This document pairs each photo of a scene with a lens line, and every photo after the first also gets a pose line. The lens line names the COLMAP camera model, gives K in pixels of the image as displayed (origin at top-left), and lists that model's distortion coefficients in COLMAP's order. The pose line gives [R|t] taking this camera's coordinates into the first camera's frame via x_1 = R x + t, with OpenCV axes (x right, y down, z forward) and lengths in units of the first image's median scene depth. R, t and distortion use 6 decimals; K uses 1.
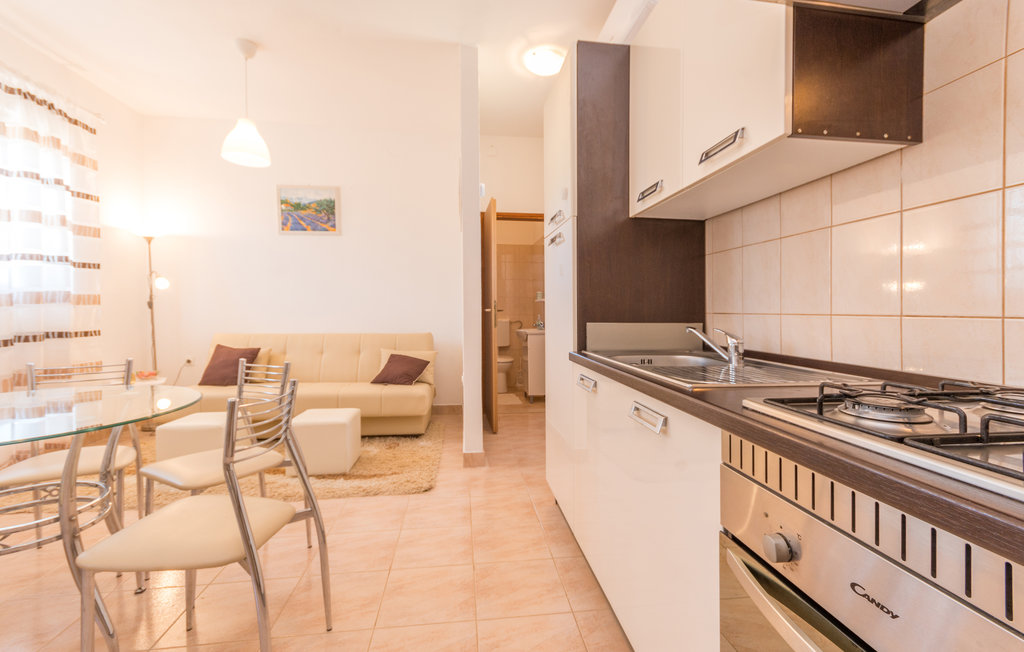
lens RADIAL K [[445.9, 0, 517.3], [0, 445.9, 328.7], [0, 0, 1]] dist [0.004662, -0.000426]
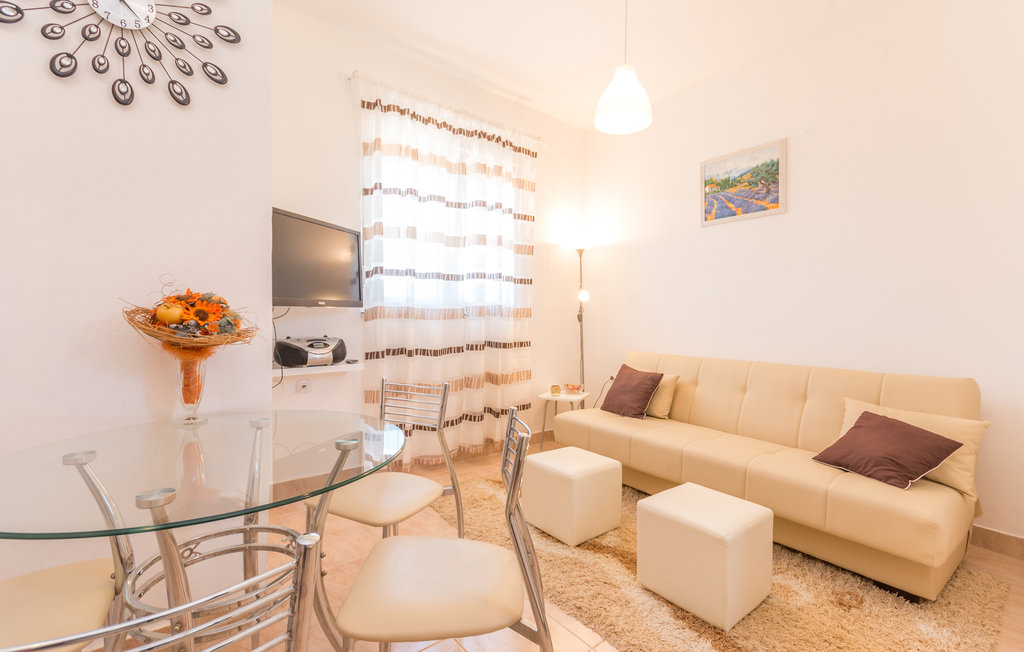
lens RADIAL K [[445.9, 0, 517.3], [0, 445.9, 328.7], [0, 0, 1]] dist [0.004662, -0.000426]
pose [[0.523743, 0.026007, -0.851479, -0.054386], [-0.051236, 0.998686, -0.001012, -0.025142], [0.850334, 0.044157, 0.524388, 0.424767]]
